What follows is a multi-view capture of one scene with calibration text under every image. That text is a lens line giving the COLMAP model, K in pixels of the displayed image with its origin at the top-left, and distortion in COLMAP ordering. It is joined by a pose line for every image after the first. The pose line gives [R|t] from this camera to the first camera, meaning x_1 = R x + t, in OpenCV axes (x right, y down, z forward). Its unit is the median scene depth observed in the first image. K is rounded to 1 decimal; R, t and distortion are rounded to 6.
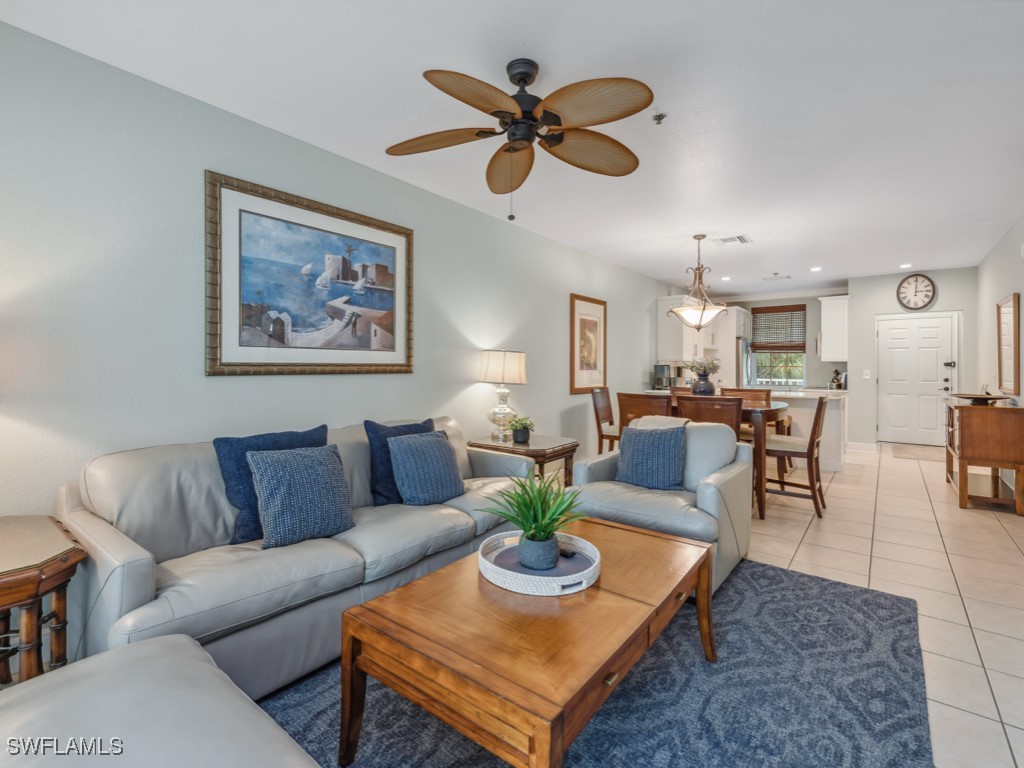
lens RADIAL K [[473.5, 0, 520.9], [0, 473.5, 366.9], [0, 0, 1]] dist [0.016558, -0.004324]
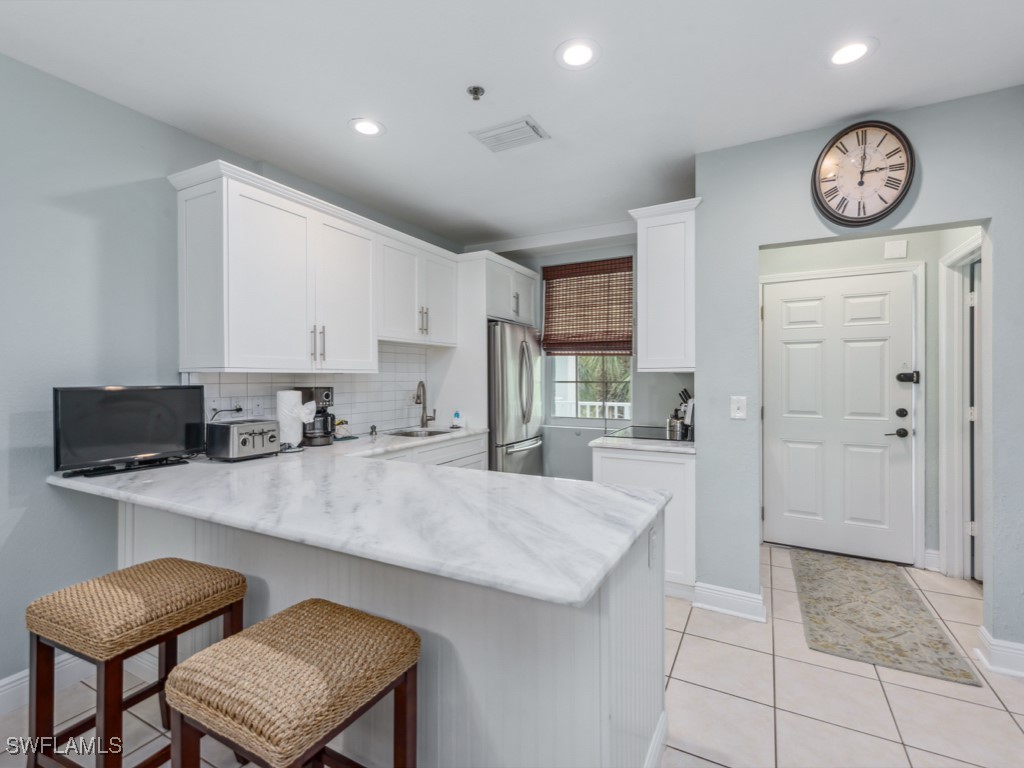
lens RADIAL K [[473.5, 0, 524.5], [0, 473.5, 379.9], [0, 0, 1]] dist [0.016558, -0.004324]
pose [[0.982582, -0.007554, 0.185677, 0.753918], [0.006771, 0.999965, 0.004847, -0.012245], [-0.185707, -0.003505, 0.982599, 1.022951]]
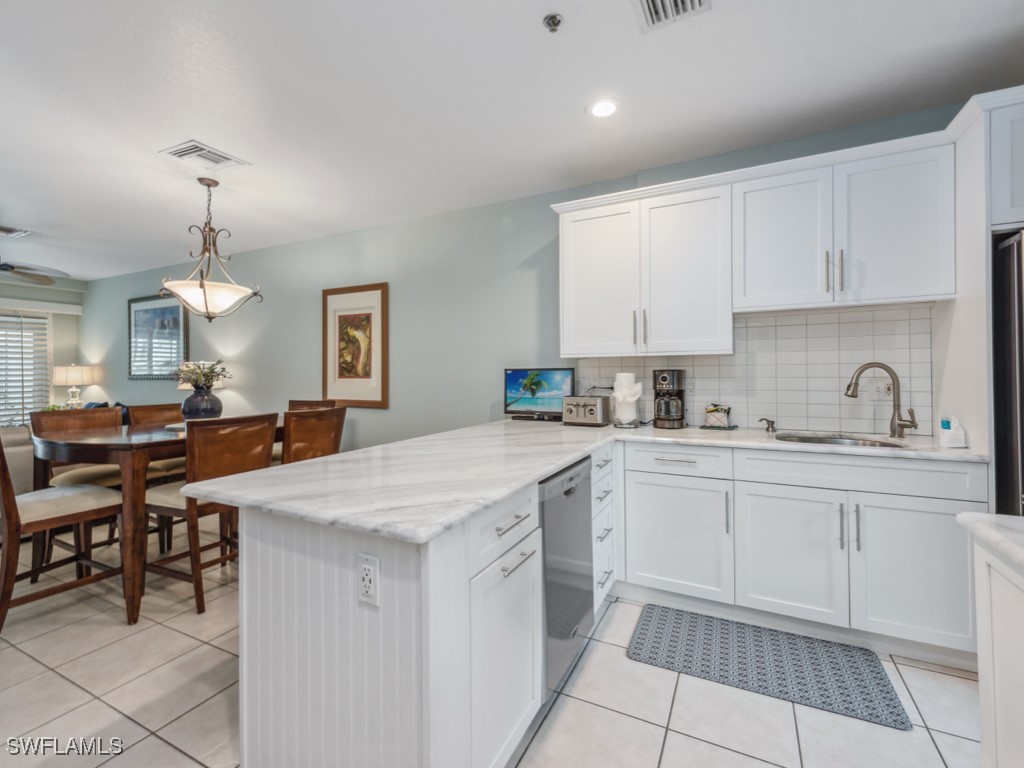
lens RADIAL K [[459.1, 0, 519.8], [0, 459.1, 374.2], [0, 0, 1]] dist [0.015690, -0.004203]
pose [[0.186043, -0.006343, -0.982521, 1.169136], [0.004066, 0.999976, -0.005685, 0.007086], [0.982533, -0.002937, 0.186064, 1.389412]]
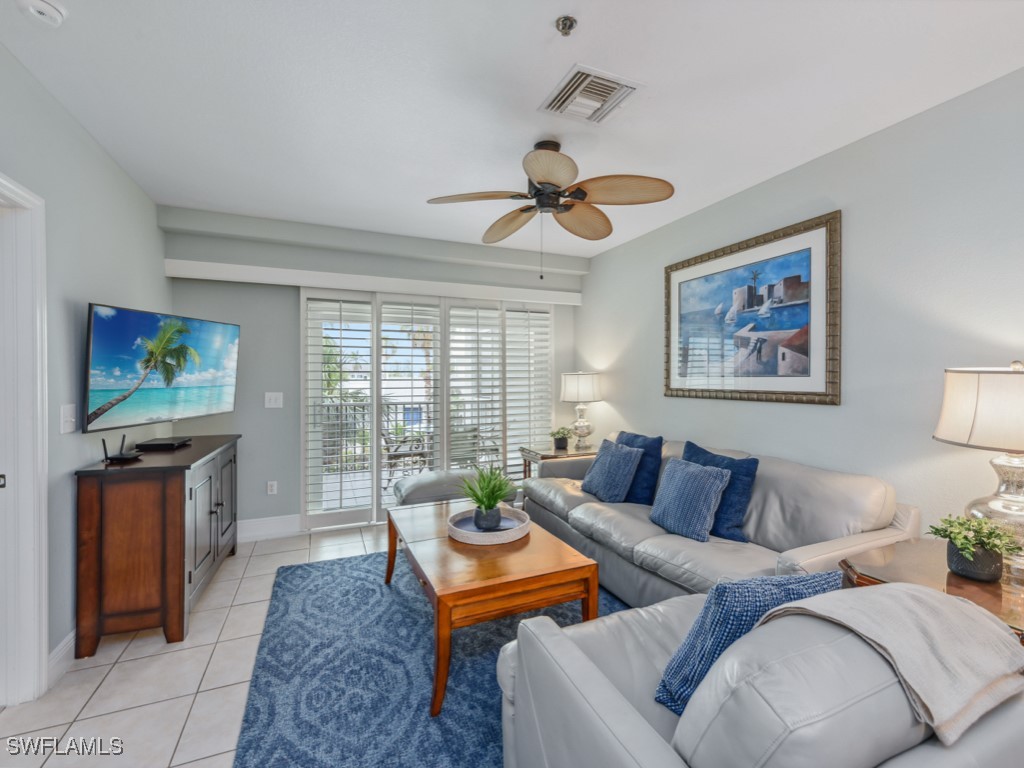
lens RADIAL K [[459.1, 0, 507.8], [0, 459.1, 380.7], [0, 0, 1]] dist [0.015690, -0.004203]
pose [[-0.503574, 0.000107, -0.863952, 0.493737], [-0.005400, 0.999980, 0.003272, -0.018712], [0.863935, 0.006313, -0.503563, 0.699858]]
